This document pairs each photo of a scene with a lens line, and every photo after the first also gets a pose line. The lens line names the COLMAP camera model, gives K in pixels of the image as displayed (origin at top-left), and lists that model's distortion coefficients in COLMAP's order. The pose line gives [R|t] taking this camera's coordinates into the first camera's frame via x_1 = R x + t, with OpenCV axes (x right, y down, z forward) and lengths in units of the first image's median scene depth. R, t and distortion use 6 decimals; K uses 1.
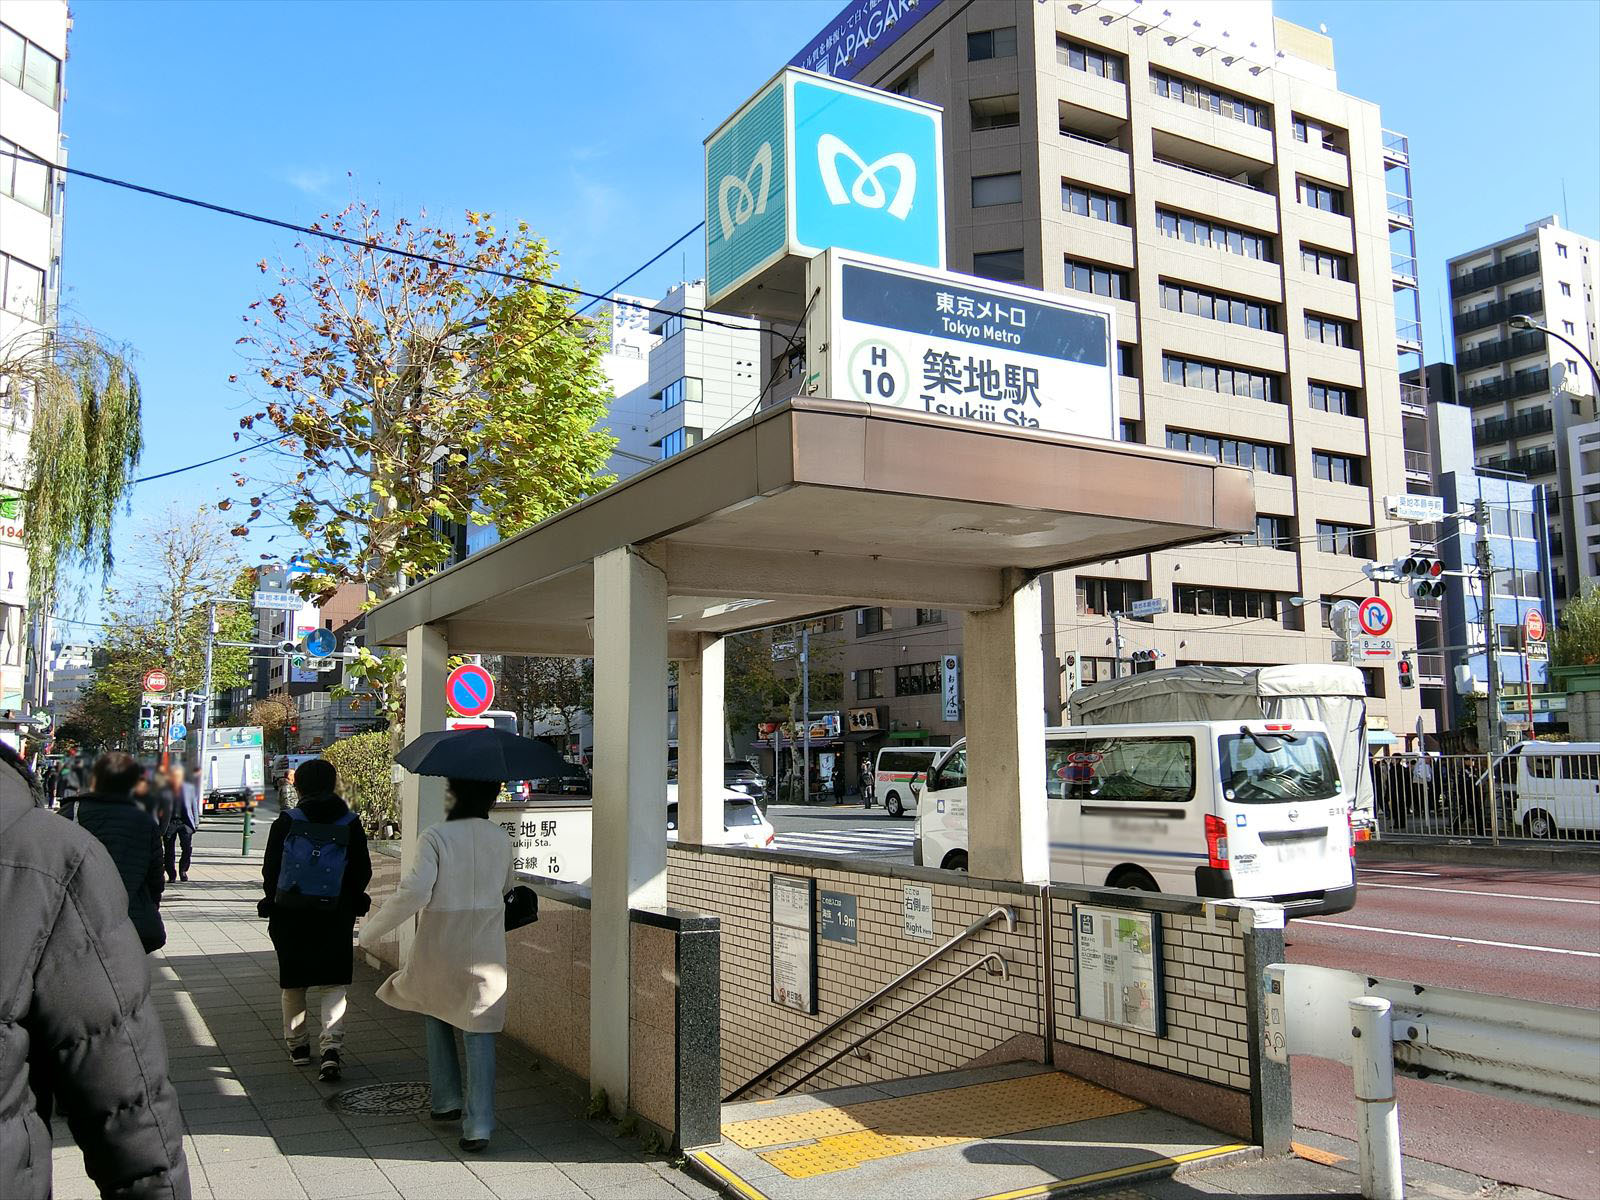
lens RADIAL K [[1361.7, 0, 800.7], [0, 1361.7, 596.2], [0, 0, 1]] dist [-0.000226, 0.000552]
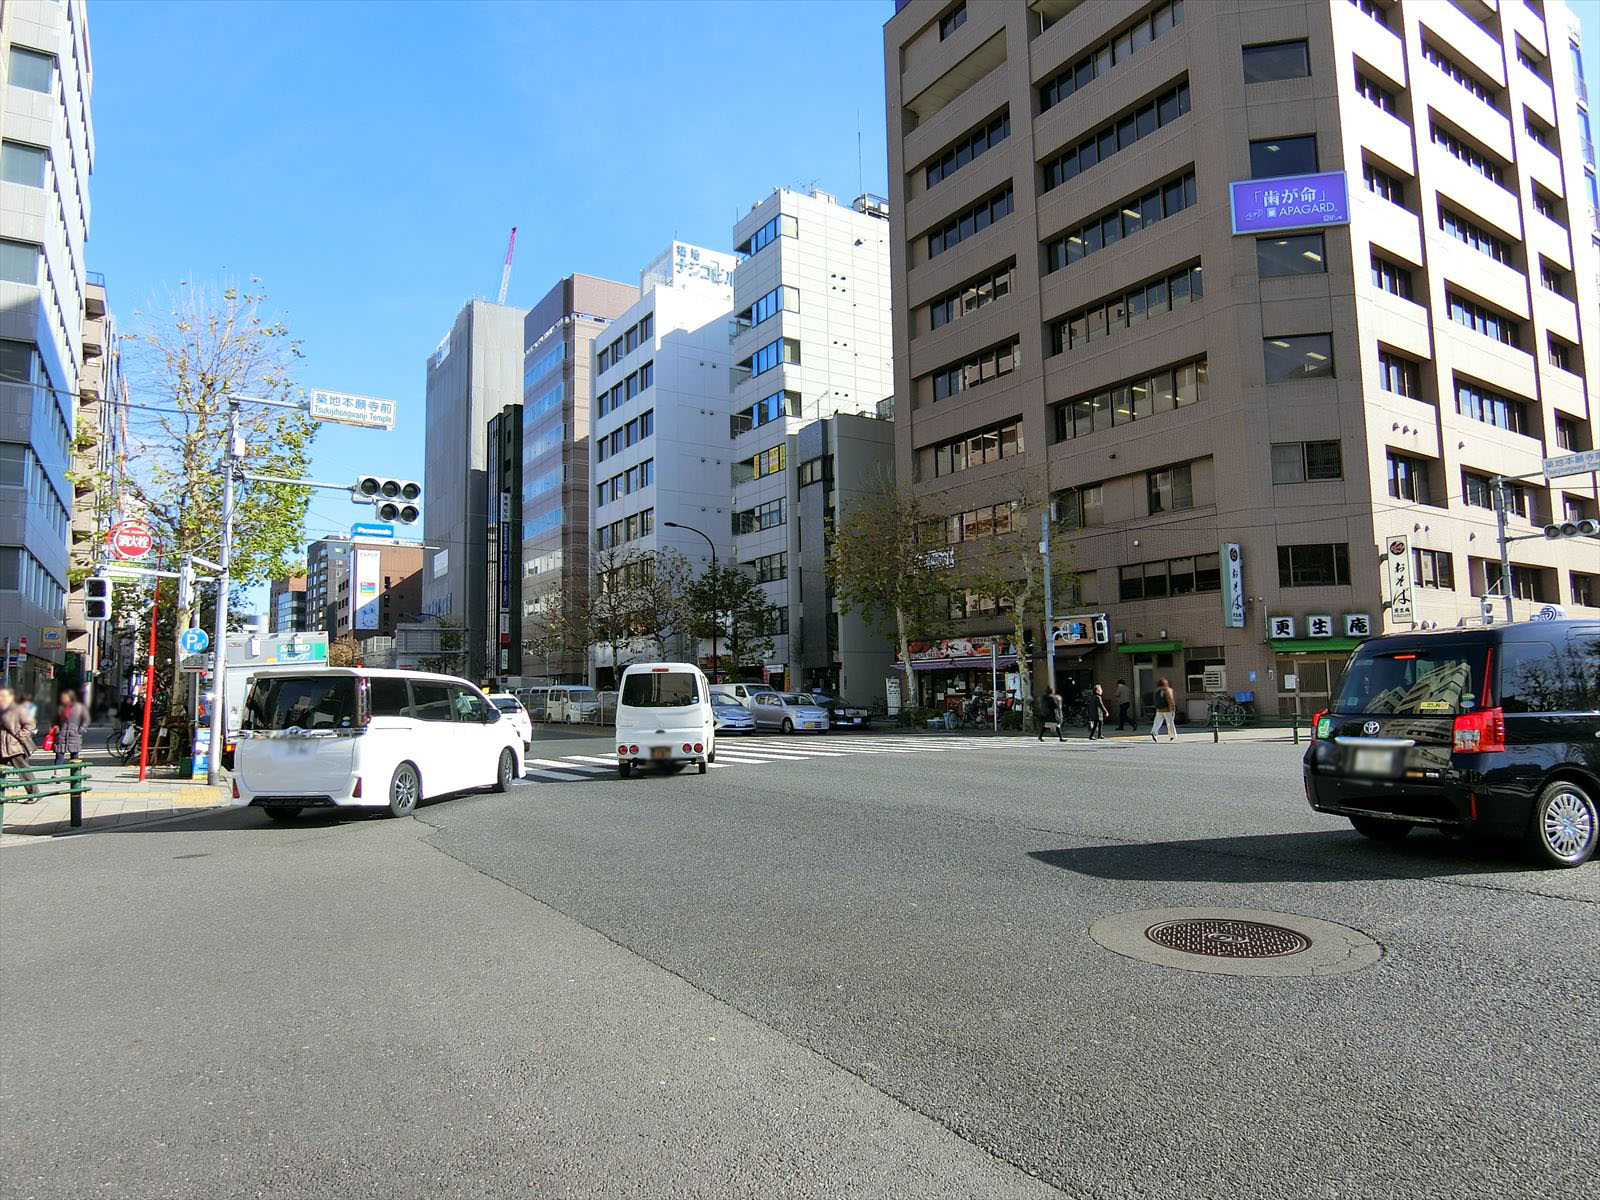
lens RADIAL K [[966.2, 0, 800.9], [0, 966.2, 602.3], [0, 0, 1]] dist [-0.000299, -0.000239]
pose [[0.997060, -0.003508, 0.076542, -0.175510], [0.001411, 0.999623, 0.027433, 0.059545], [-0.076610, -0.027245, 0.996689, 0.447752]]
